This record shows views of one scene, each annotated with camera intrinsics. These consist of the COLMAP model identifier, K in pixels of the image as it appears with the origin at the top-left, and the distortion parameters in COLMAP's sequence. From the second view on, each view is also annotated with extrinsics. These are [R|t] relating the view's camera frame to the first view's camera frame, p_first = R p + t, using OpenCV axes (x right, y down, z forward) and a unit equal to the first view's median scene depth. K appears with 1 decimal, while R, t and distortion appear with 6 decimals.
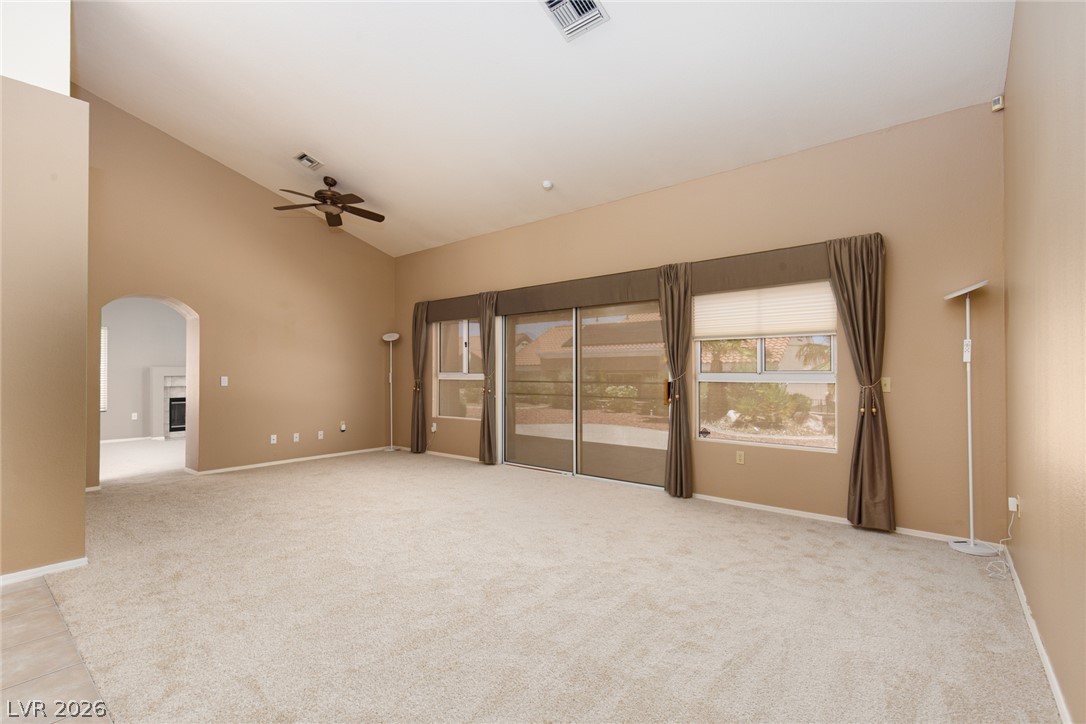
lens RADIAL K [[489.6, 0, 544.5], [0, 489.6, 367.6], [0, 0, 1]] dist [0.010415, -0.000823]
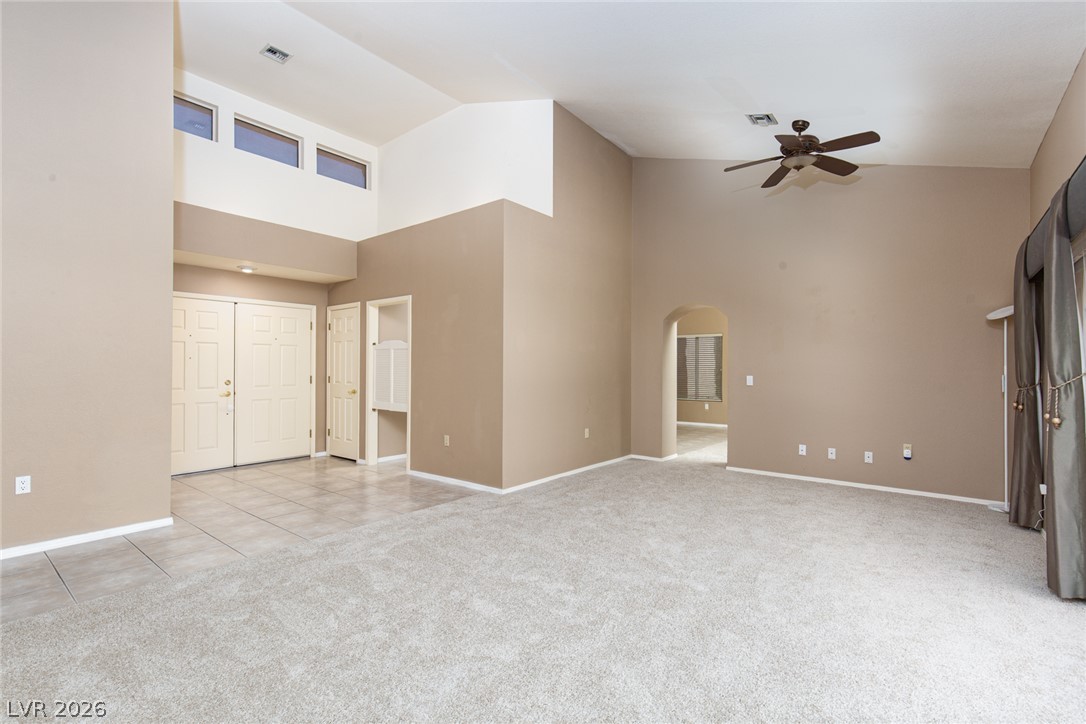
lens RADIAL K [[489.6, 0, 544.5], [0, 489.6, 367.6], [0, 0, 1]] dist [0.010415, -0.000823]
pose [[0.003883, 0.000941, -0.999992, 0.310443], [0.006761, 0.999977, 0.000968, -0.001751], [0.999970, -0.006765, 0.003877, 0.559813]]
